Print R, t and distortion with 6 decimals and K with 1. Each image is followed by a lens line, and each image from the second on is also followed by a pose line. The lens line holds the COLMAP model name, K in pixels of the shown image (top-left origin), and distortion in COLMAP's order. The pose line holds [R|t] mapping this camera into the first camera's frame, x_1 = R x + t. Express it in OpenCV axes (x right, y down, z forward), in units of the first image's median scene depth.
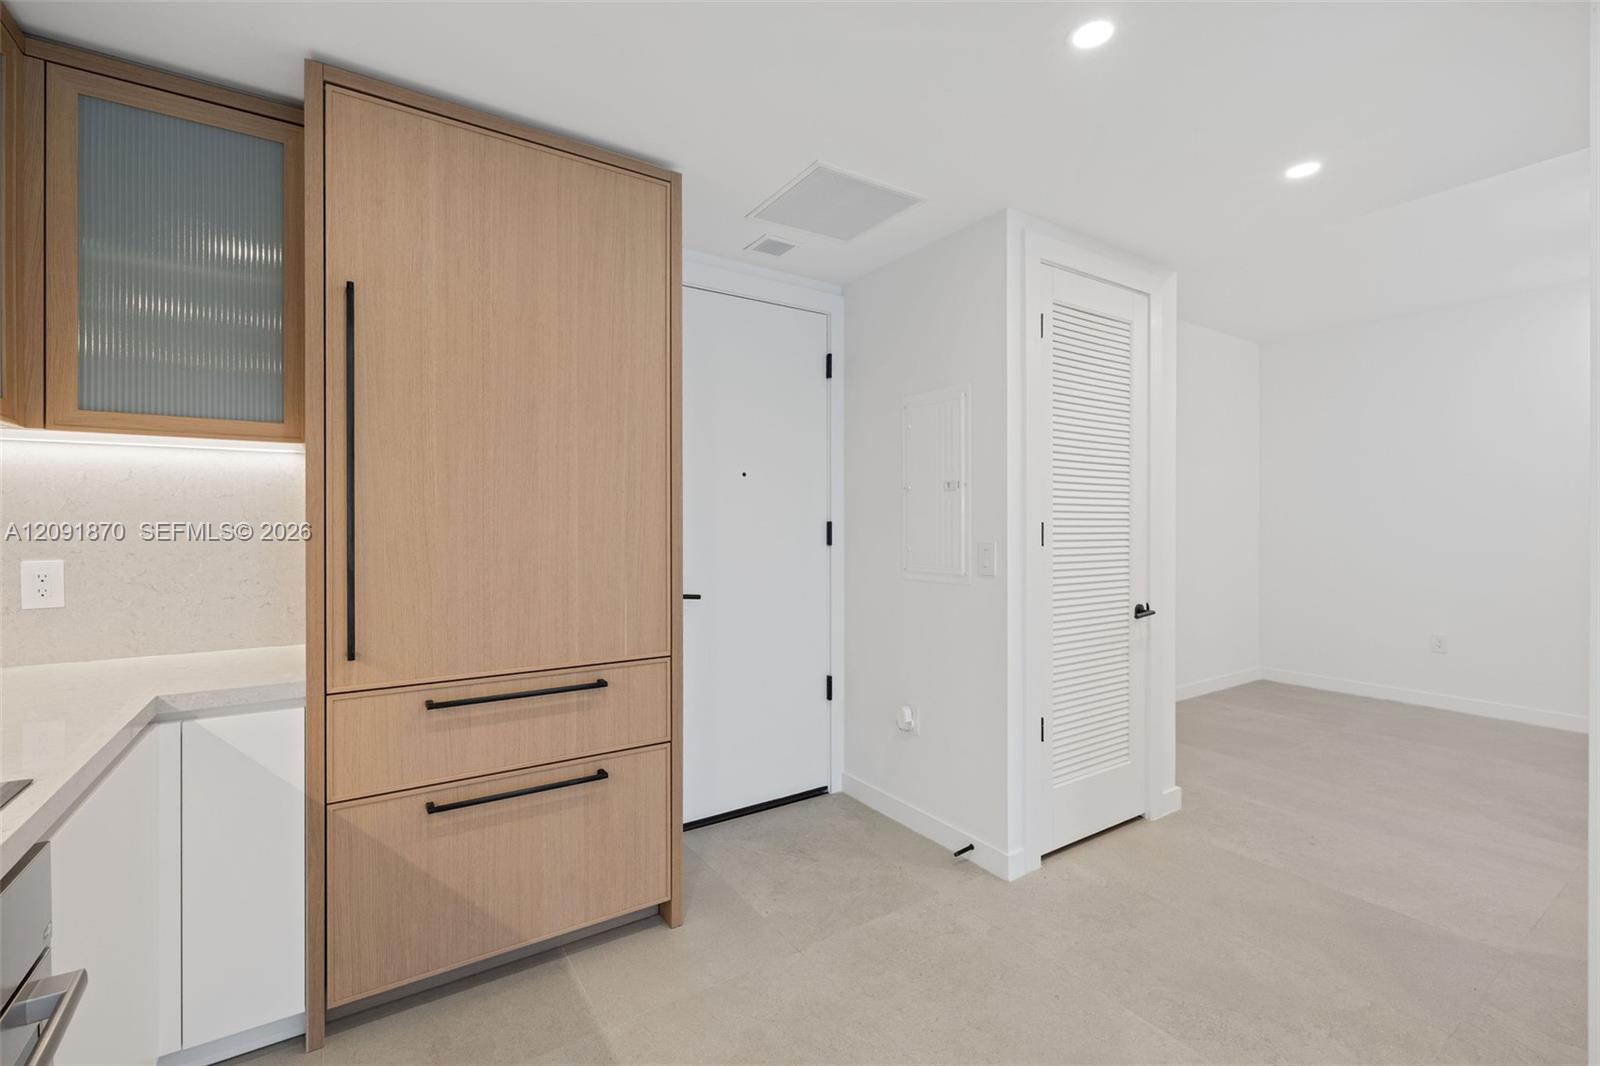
lens RADIAL K [[700.9, 0, 798.9], [0, 700.9, 524.1], [0, 0, 1]] dist [-0.000590, -0.000056]
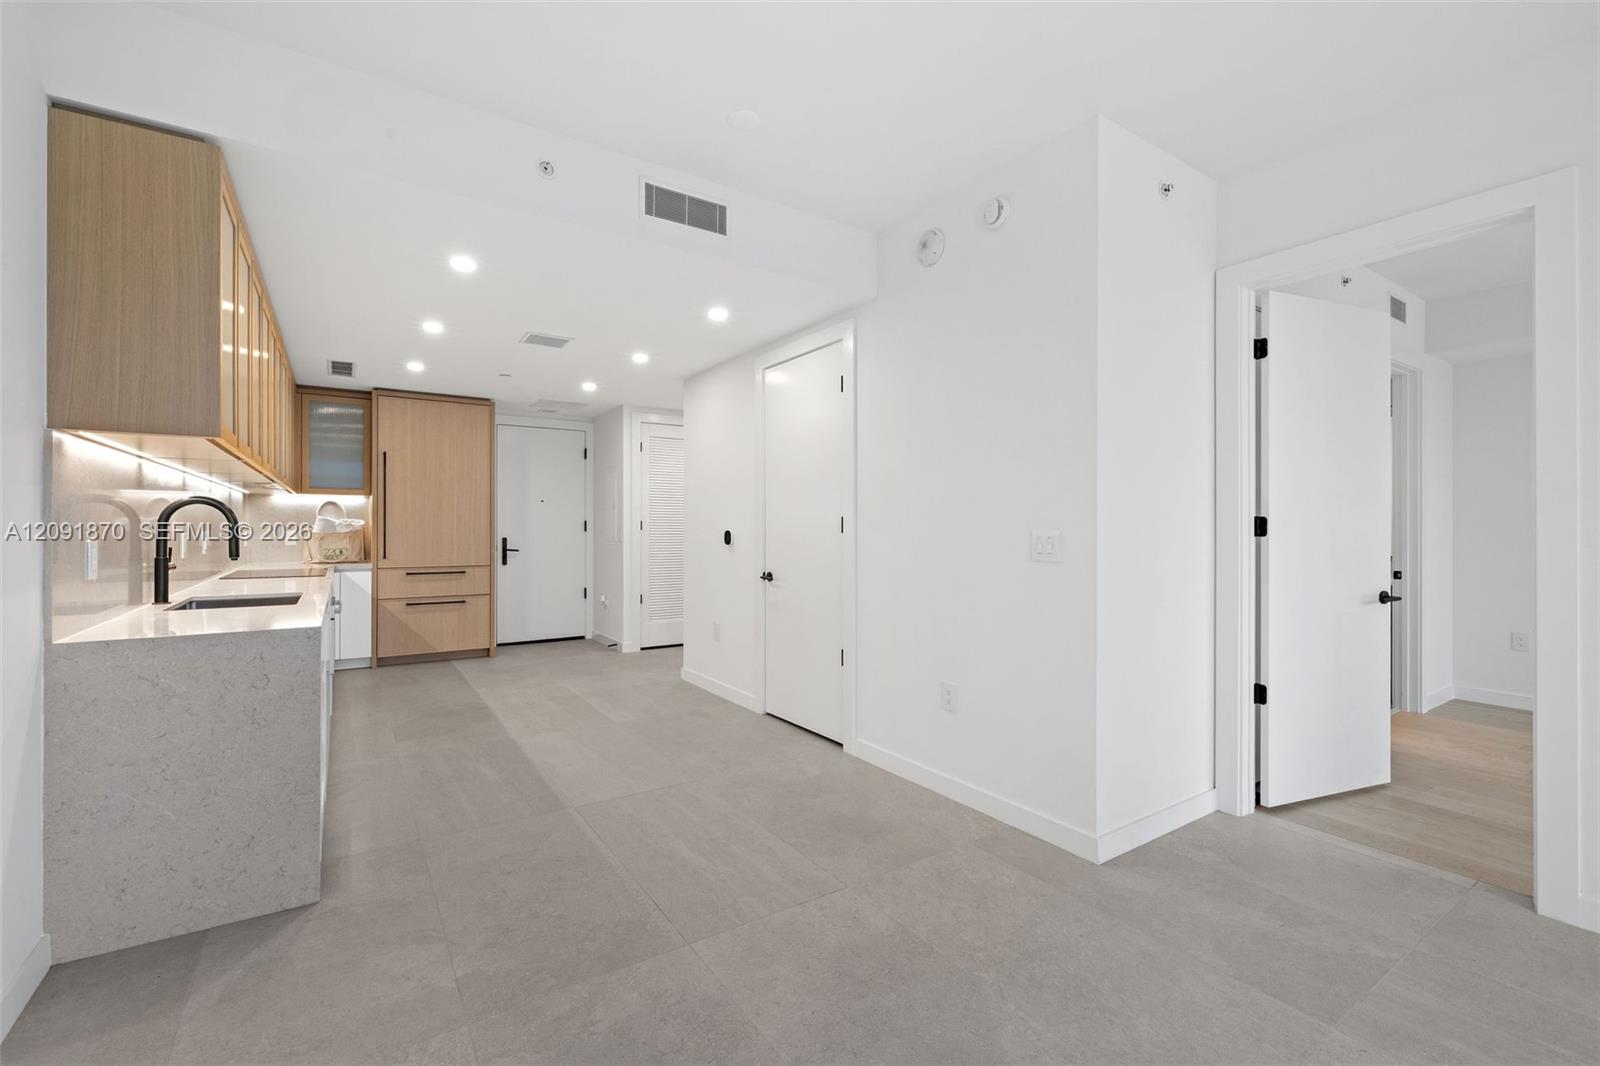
lens RADIAL K [[688.9, 0, 798.3], [0, 688.9, 526.6], [0, 0, 1]] dist [-0.001909, -0.000032]
pose [[0.999987, 0.002271, 0.004624, 1.278591], [-0.002269, 0.999997, -0.000502, 0.025534], [-0.004625, 0.000492, 0.999989, -2.217251]]
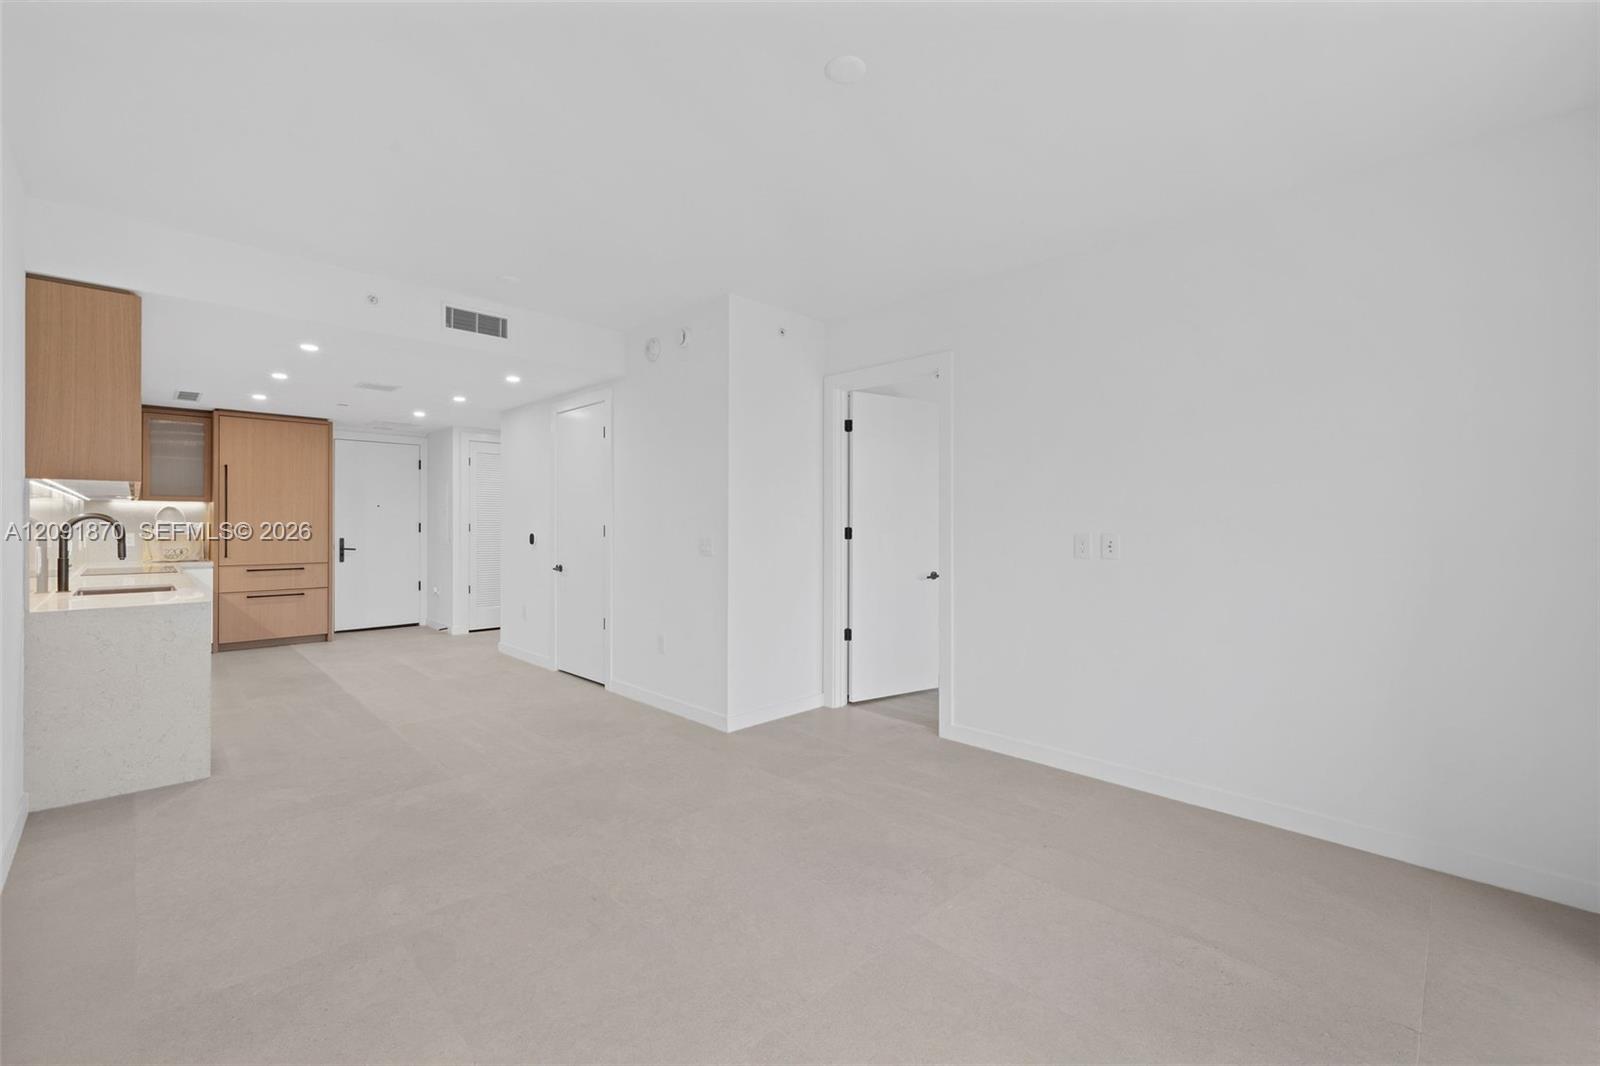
lens RADIAL K [[676.8, 0, 799.1], [0, 676.8, 522.0], [0, 0, 1]] dist [-0.000562, -0.000171]
pose [[0.980816, 0.003314, 0.194906, 1.660613], [-0.003244, 0.999995, -0.000679, -0.018587], [-0.194907, 0.000033, 0.980822, -3.127736]]
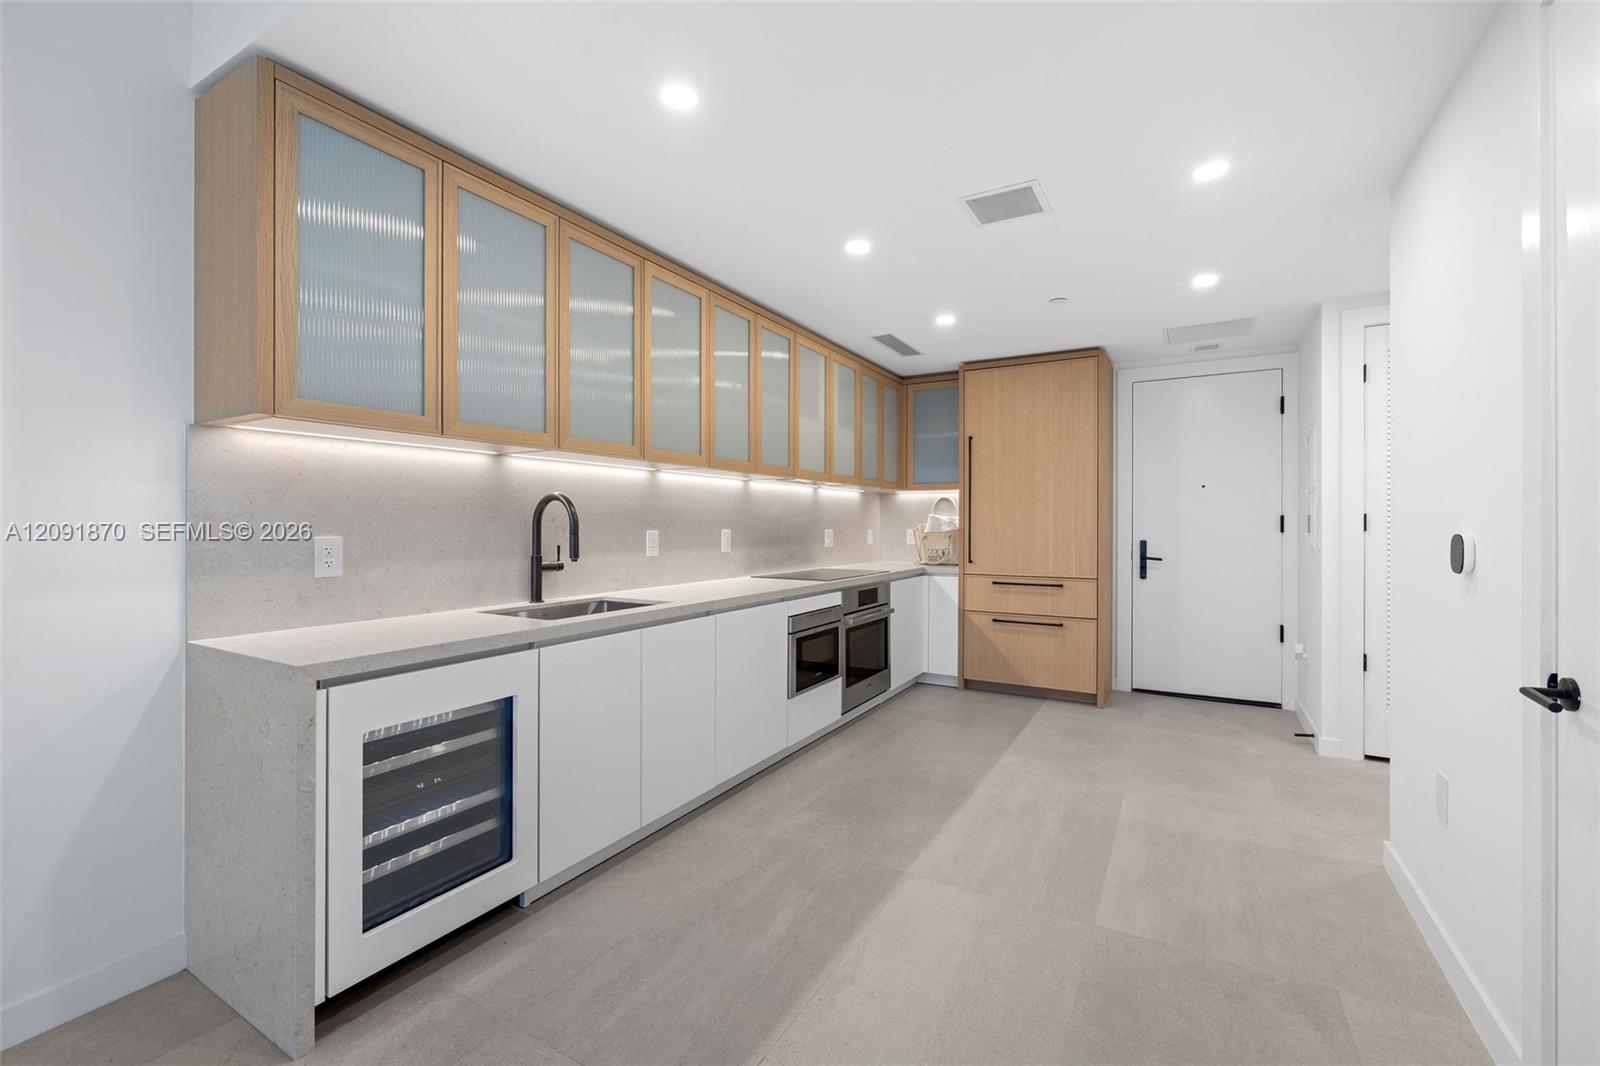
lens RADIAL K [[683.3, 0, 795.2], [0, 683.3, 525.9], [0, 0, 1]] dist [0.000541, 0.000142]
pose [[0.447485, 0.003207, -0.894286, 1.455610], [-0.002618, 0.999994, 0.002277, 0.027871], [0.894288, 0.001322, 0.447491, -0.862564]]
